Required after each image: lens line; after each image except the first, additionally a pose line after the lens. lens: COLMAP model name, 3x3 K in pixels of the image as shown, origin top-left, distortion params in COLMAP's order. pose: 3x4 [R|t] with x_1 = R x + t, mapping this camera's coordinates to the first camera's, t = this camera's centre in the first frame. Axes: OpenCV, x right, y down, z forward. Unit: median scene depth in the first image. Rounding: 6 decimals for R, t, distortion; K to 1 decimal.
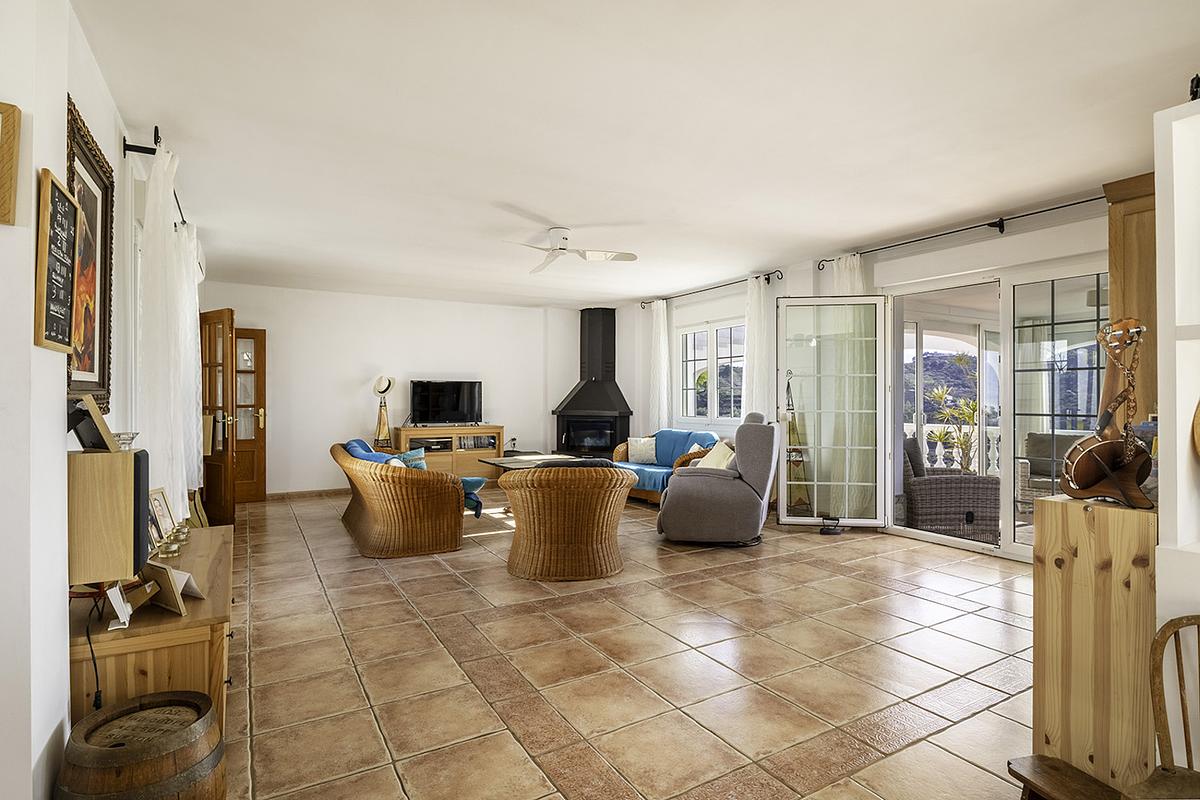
lens RADIAL K [[596.6, 0, 595.9], [0, 596.6, 398.9], [0, 0, 1]] dist [-0.003718, -0.002428]
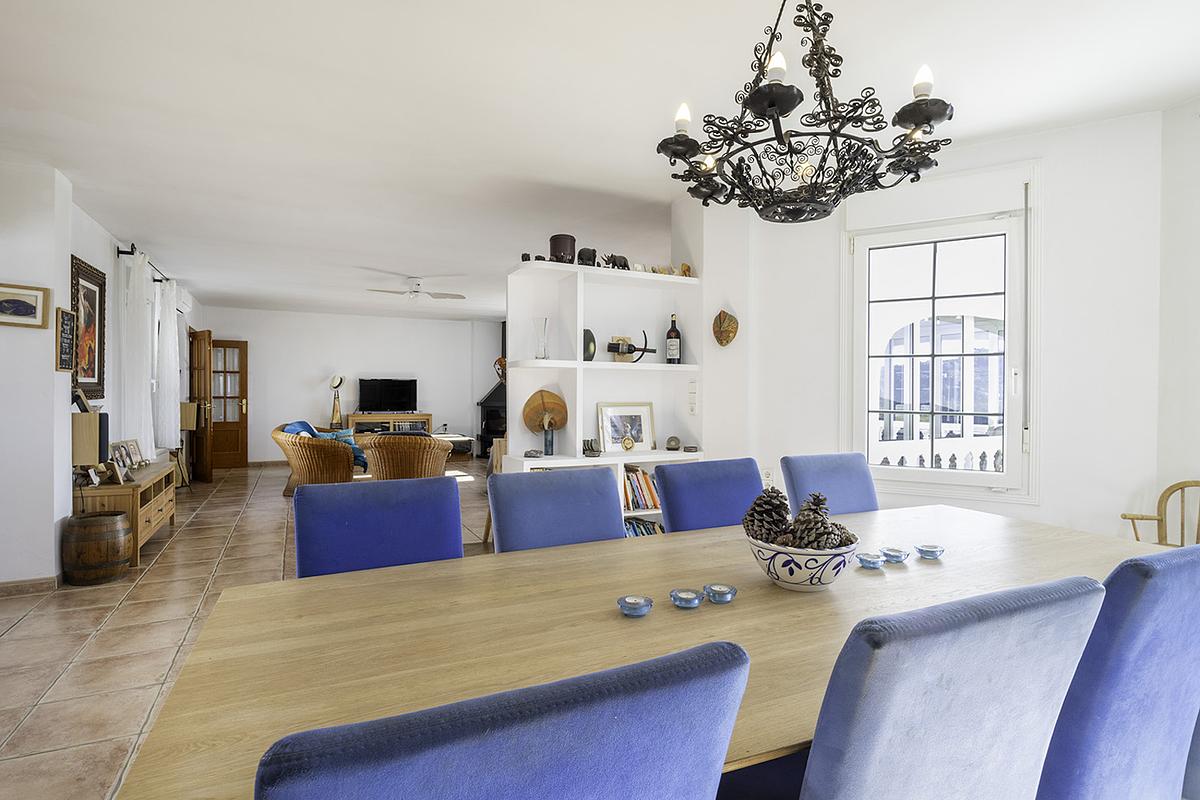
lens RADIAL K [[596.6, 0, 603.0], [0, 596.6, 397.1], [0, 0, 1]] dist [-0.003718, -0.002428]
pose [[0.998174, 0.005581, -0.060140, 0.445761], [-0.005294, 0.999974, 0.004926, 0.001025], [0.060166, -0.004598, 0.998178, -0.406344]]
